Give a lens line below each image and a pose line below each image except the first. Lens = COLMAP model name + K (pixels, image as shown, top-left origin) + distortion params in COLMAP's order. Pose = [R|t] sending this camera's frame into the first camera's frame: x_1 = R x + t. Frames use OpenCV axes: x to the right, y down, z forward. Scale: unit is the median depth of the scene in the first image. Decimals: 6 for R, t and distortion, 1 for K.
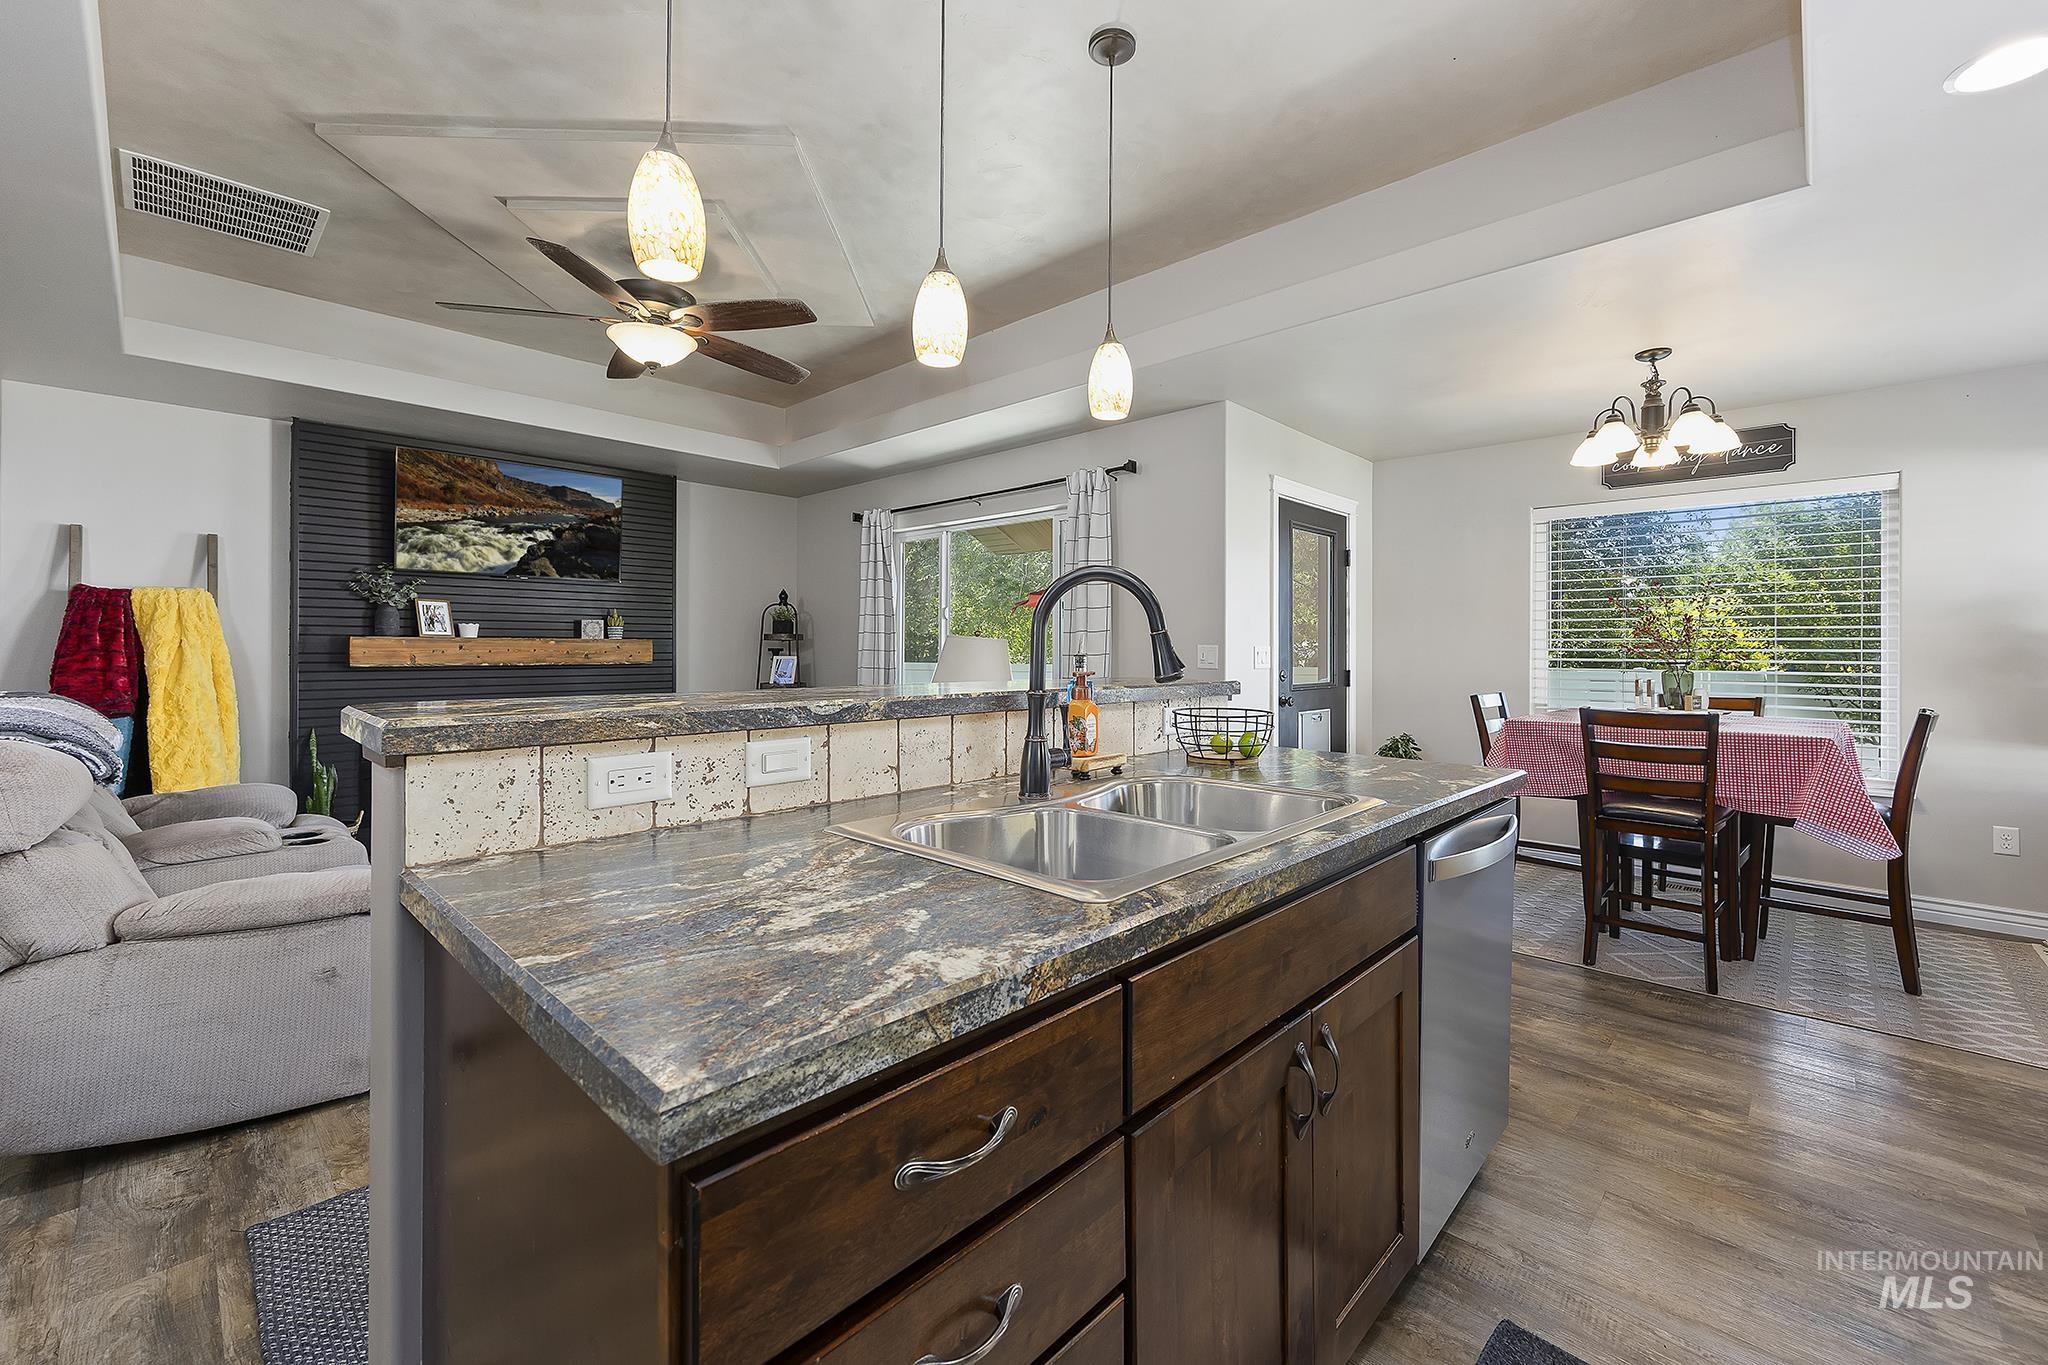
lens RADIAL K [[820.7, 0, 1053.8], [0, 820.7, 639.6], [0, 0, 1]] dist [0.001833, -0.000036]
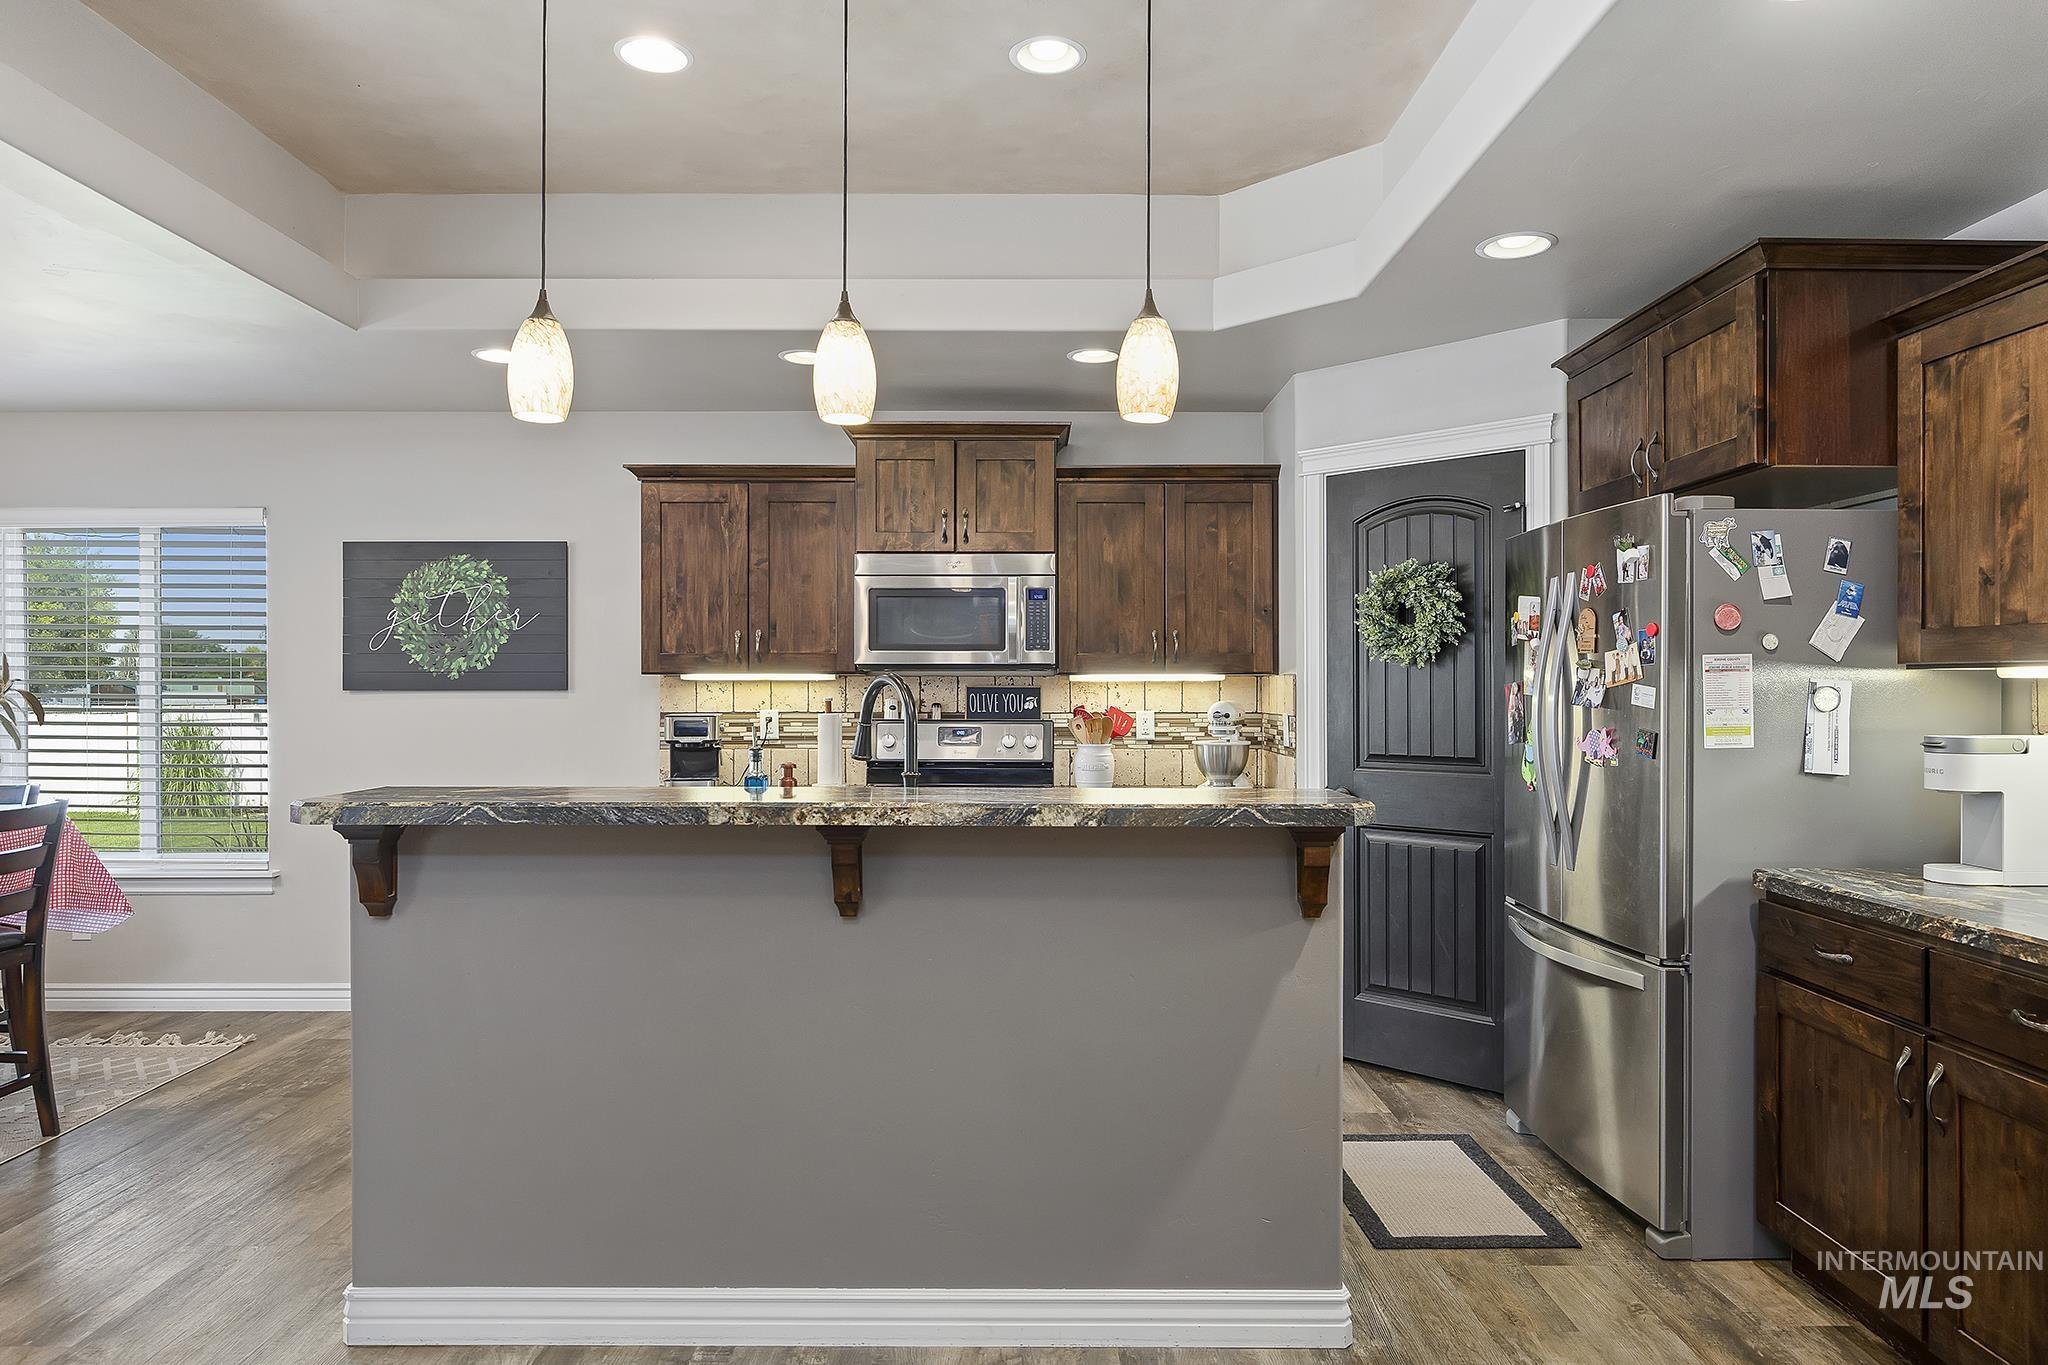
lens RADIAL K [[1277.9, 0, 996.8], [0, 1277.9, 692.4], [0, 0, 1]] dist [-0.009062, 0.001596]
pose [[-0.664440, -0.010115, 0.747273, -0.583918], [-0.012444, 0.999920, 0.002470, -0.026741], [-0.747238, -0.007658, -0.664512, 0.830355]]
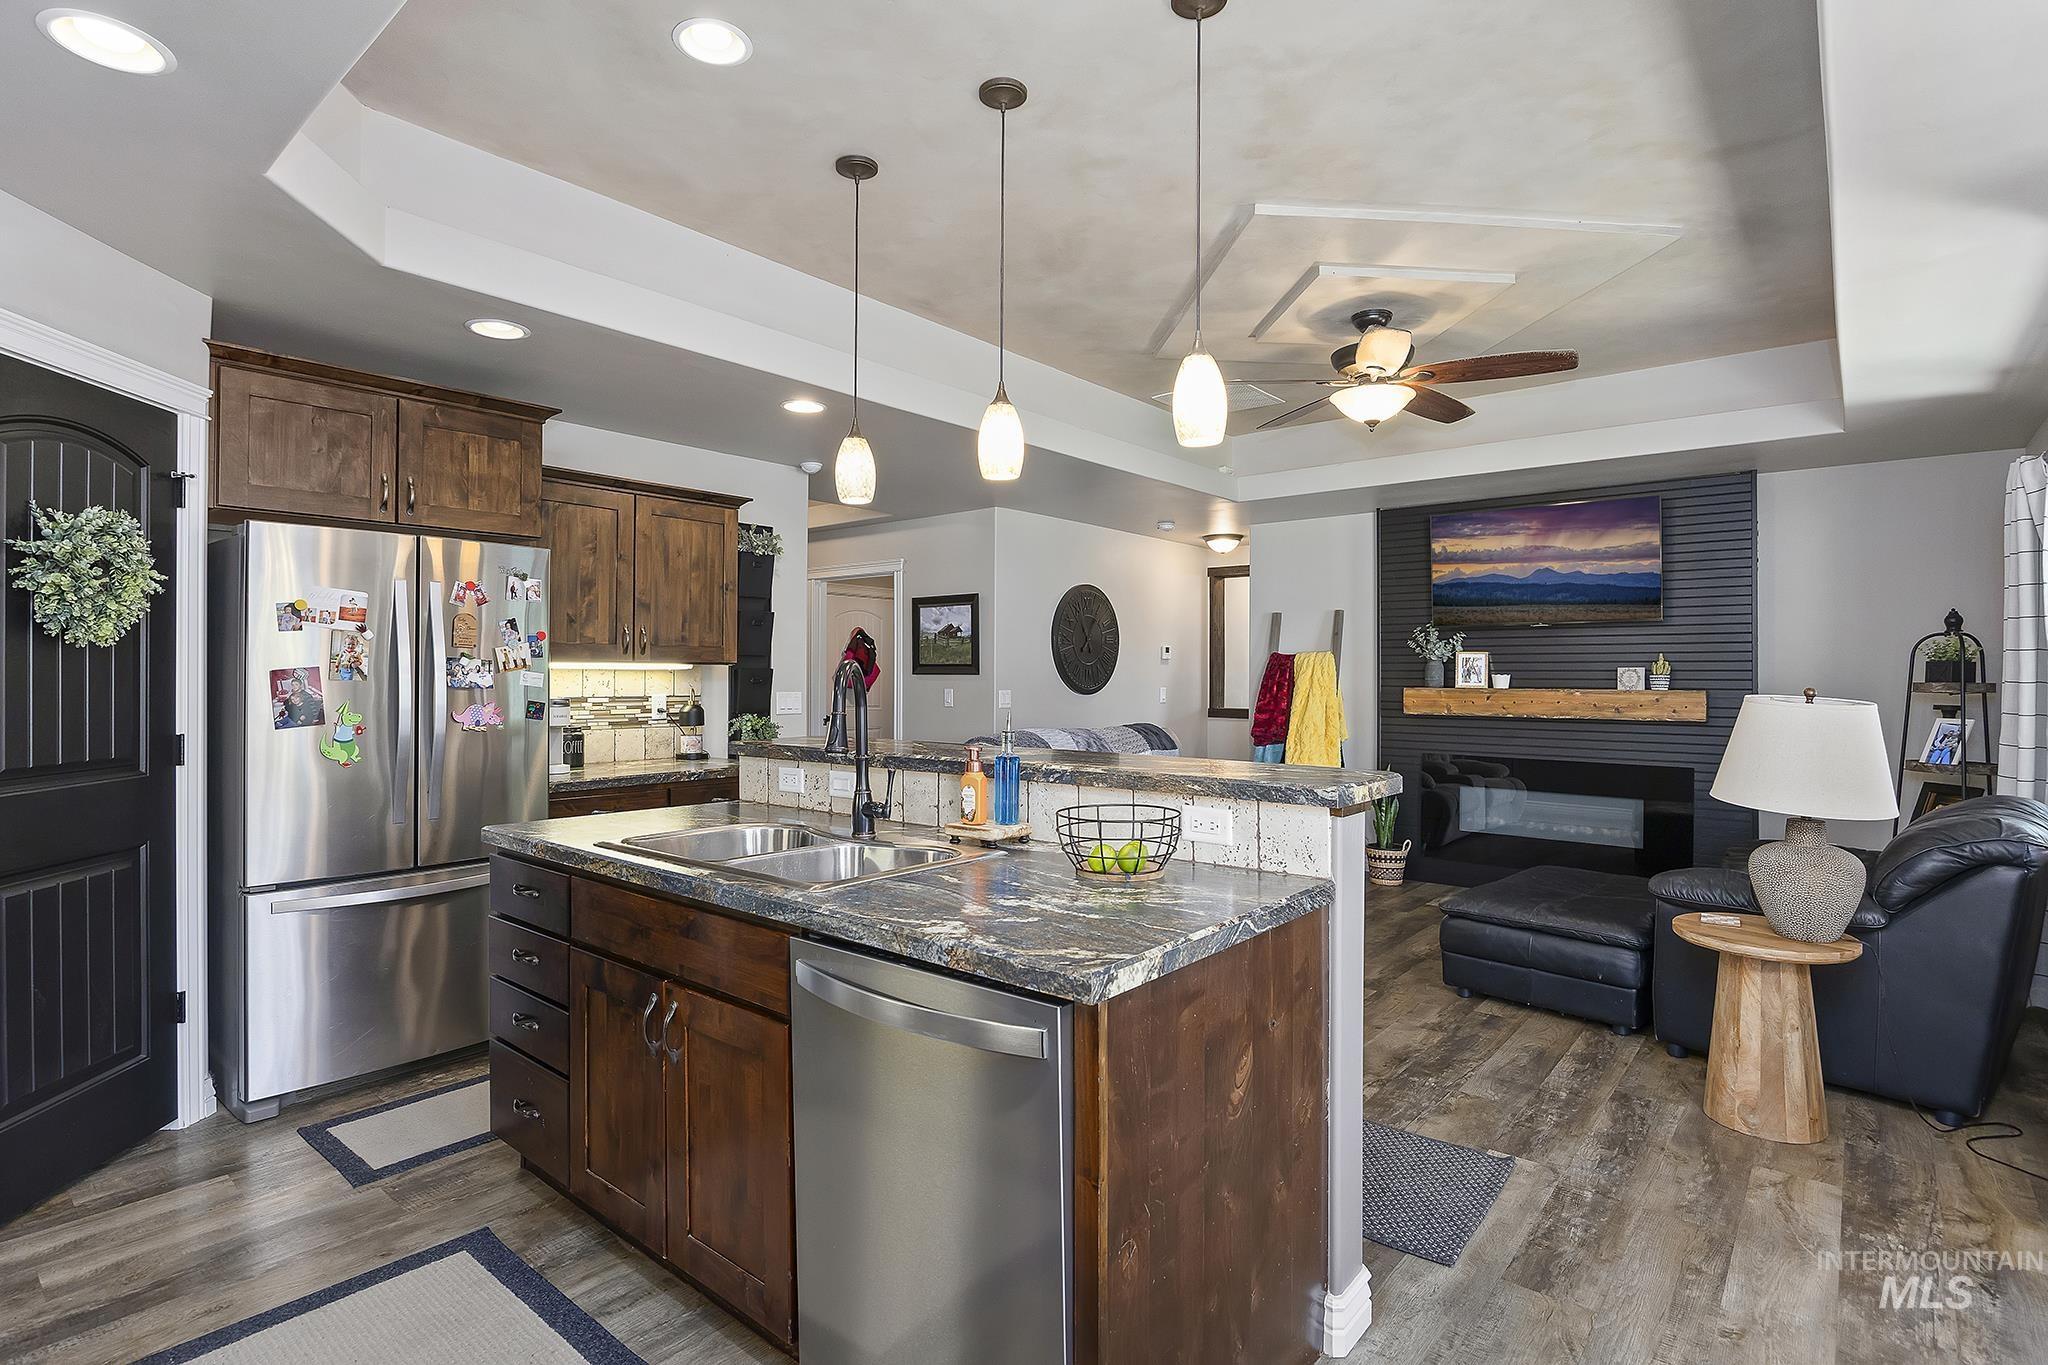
lens RADIAL K [[1033.8, 0, 1023.2], [0, 1033.8, 682.7], [0, 0, 1]] dist [-0.013392, 0.000067]
pose [[0.052421, 0.003762, -0.998618, 0.636607], [0.008687, 0.999953, 0.004223, -0.024853], [0.998587, -0.008896, 0.052386, 0.436698]]
